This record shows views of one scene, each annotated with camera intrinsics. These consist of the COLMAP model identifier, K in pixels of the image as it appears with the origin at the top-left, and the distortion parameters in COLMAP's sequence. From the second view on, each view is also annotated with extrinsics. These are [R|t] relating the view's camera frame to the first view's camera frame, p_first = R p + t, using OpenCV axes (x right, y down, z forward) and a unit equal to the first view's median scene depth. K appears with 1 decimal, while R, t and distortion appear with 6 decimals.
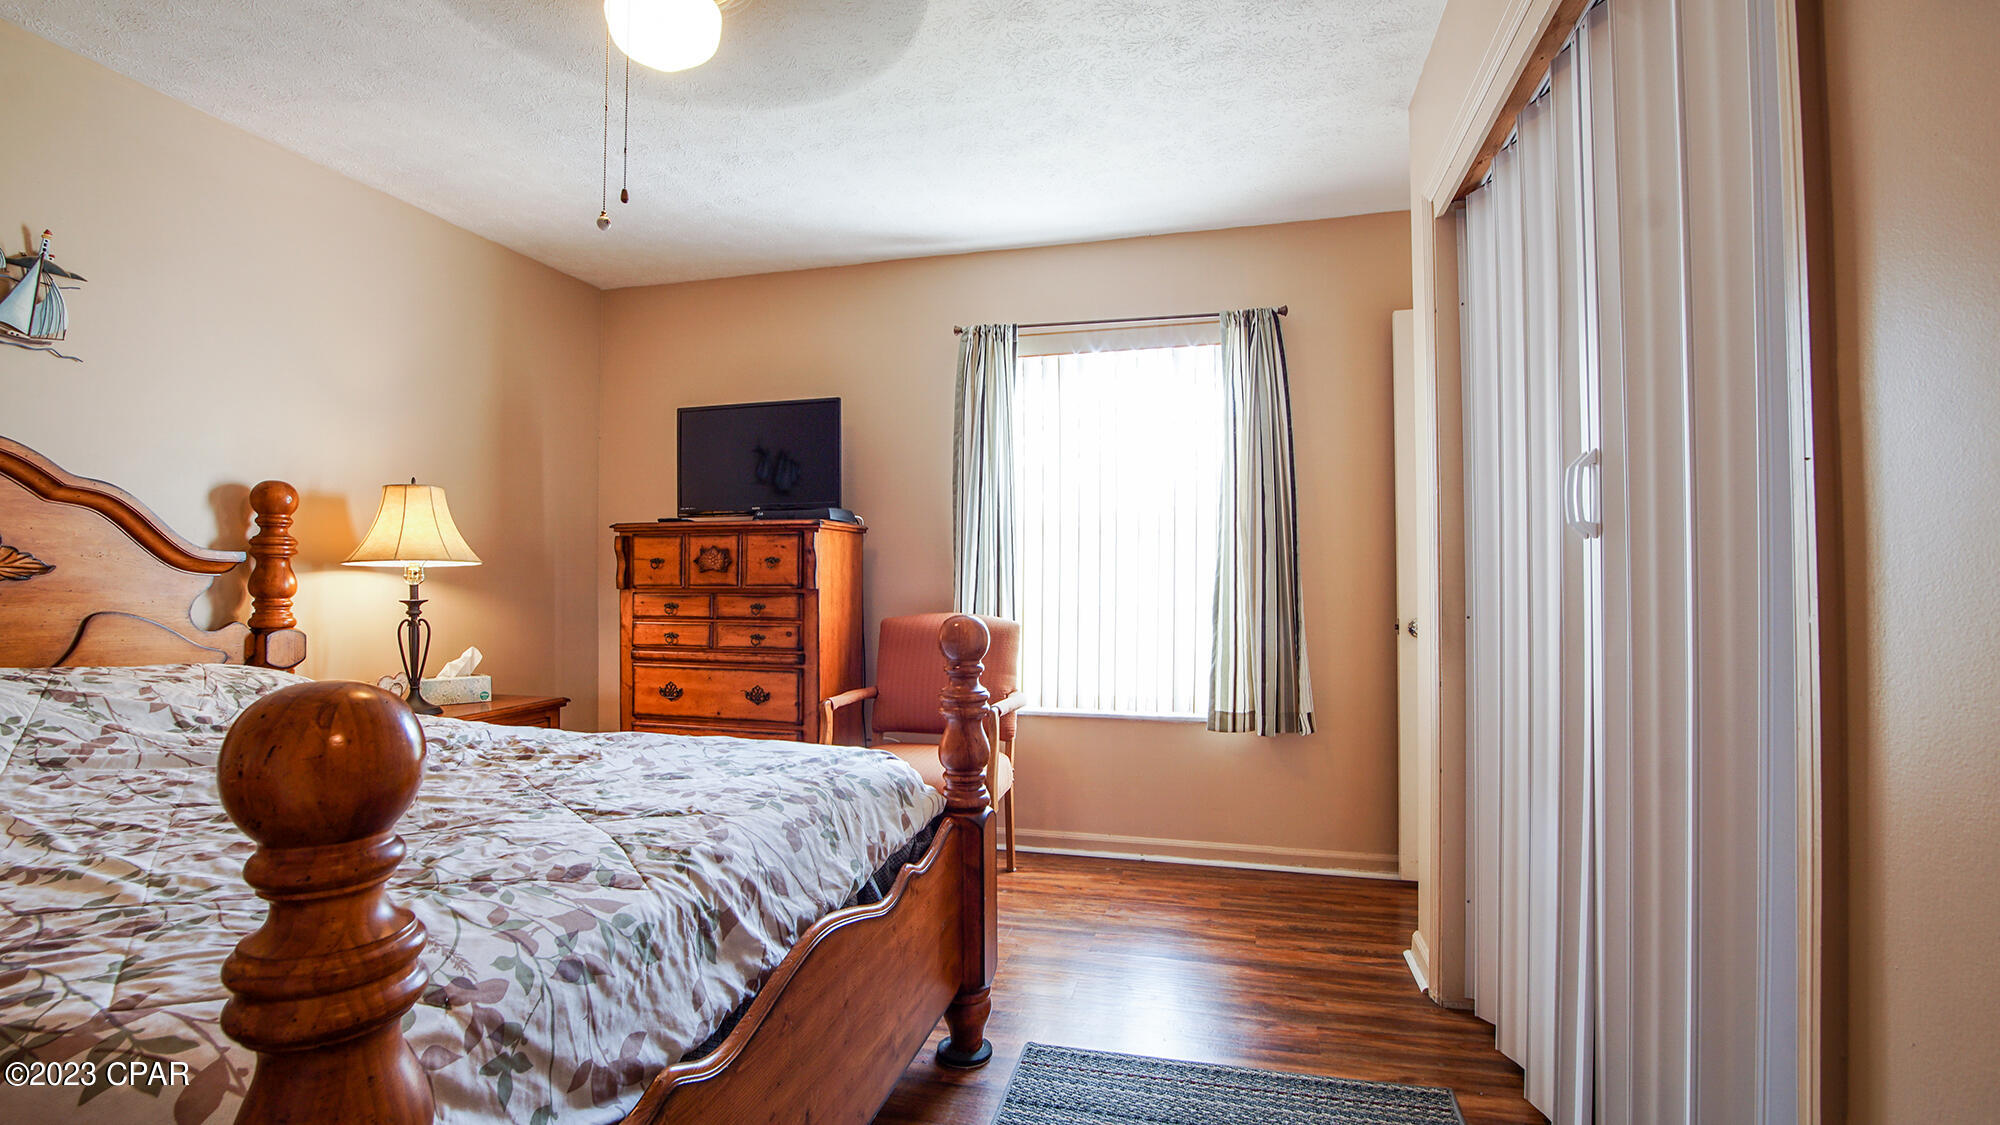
lens RADIAL K [[893.7, 0, 998.2], [0, 893.7, 570.0], [0, 0, 1]] dist [-0.035723, 0.006574]
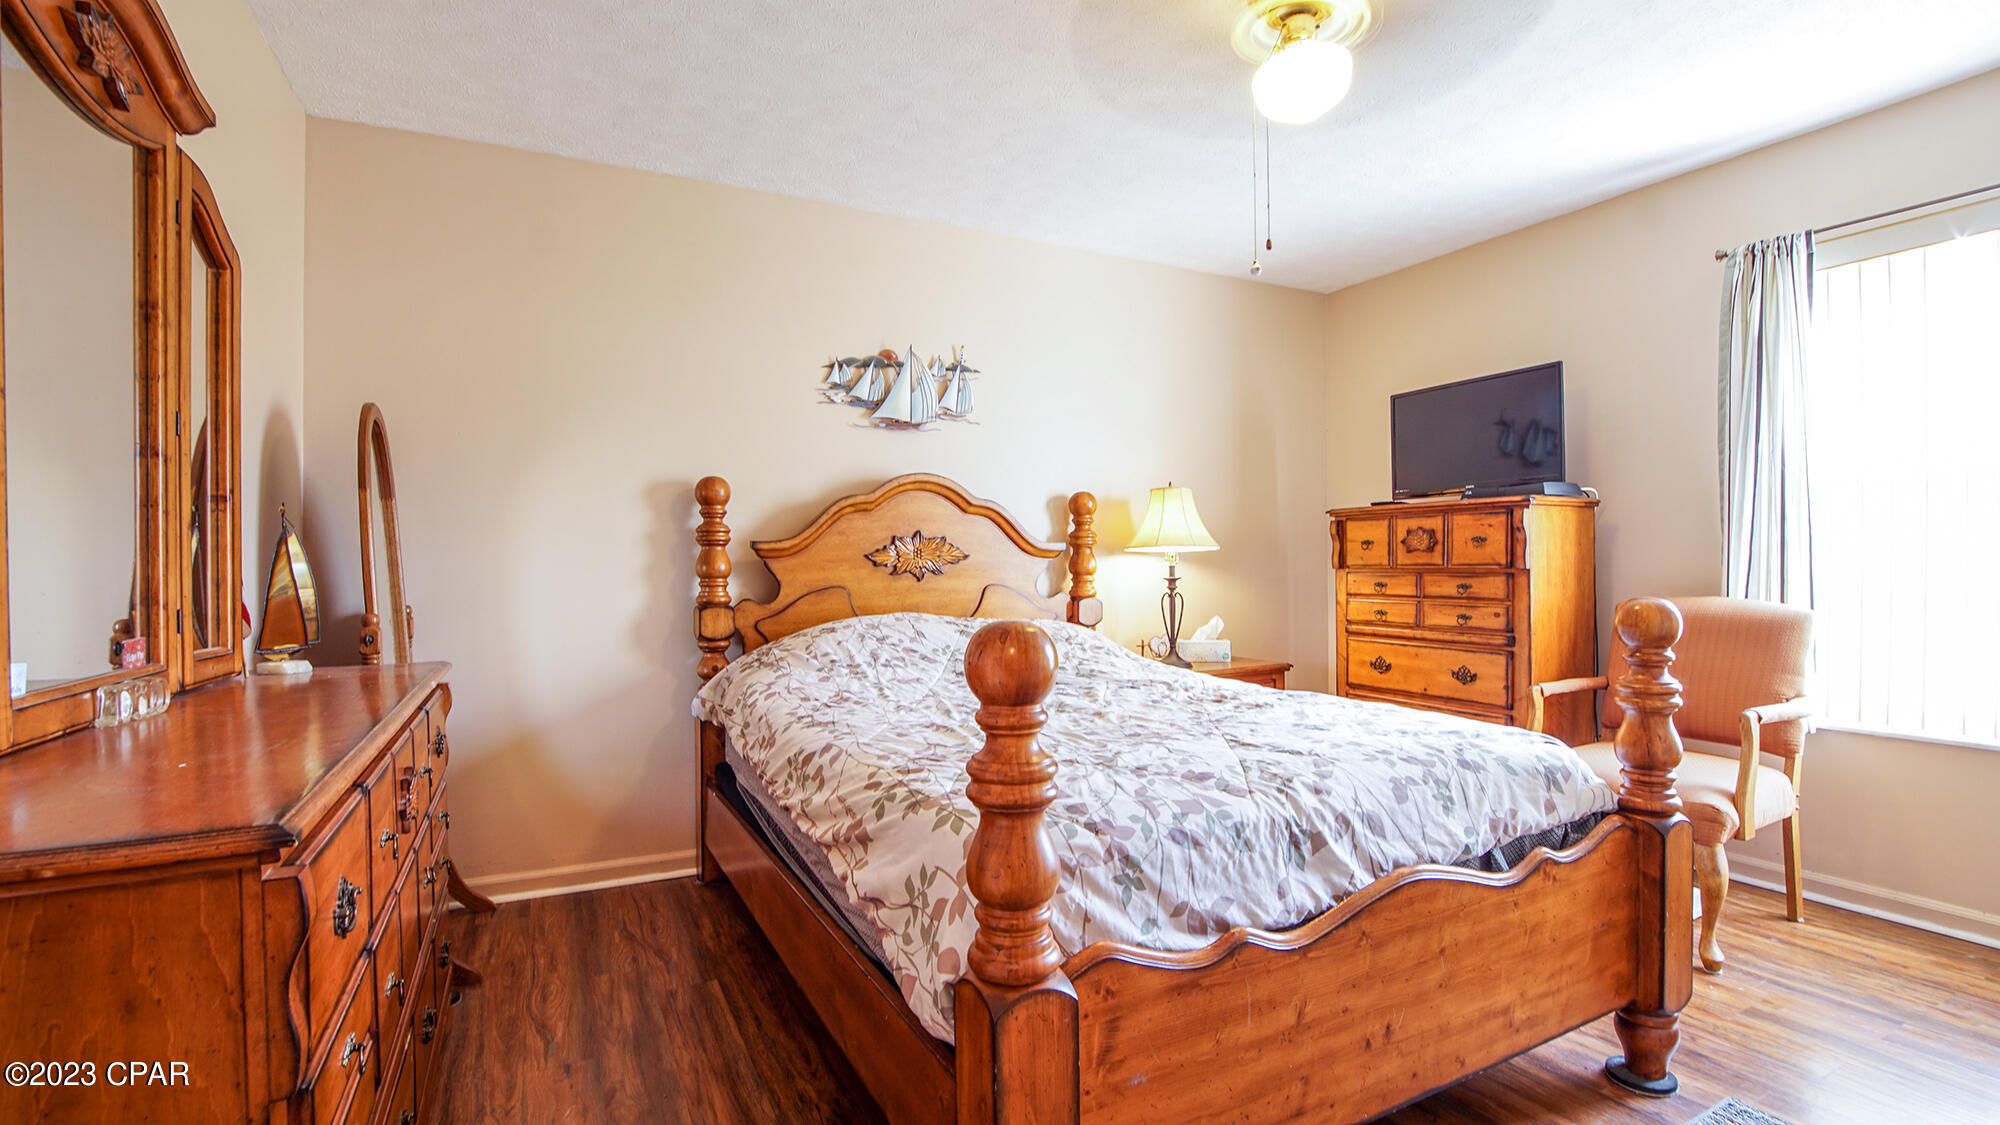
lens RADIAL K [[893.7, 0, 993.0], [0, 893.7, 572.7], [0, 0, 1]] dist [-0.035723, 0.006574]
pose [[0.667130, 0.003079, -0.744935, 0.146078], [0.015925, 0.999704, 0.018394, -0.000940], [0.744772, -0.024134, 0.666883, -0.065146]]
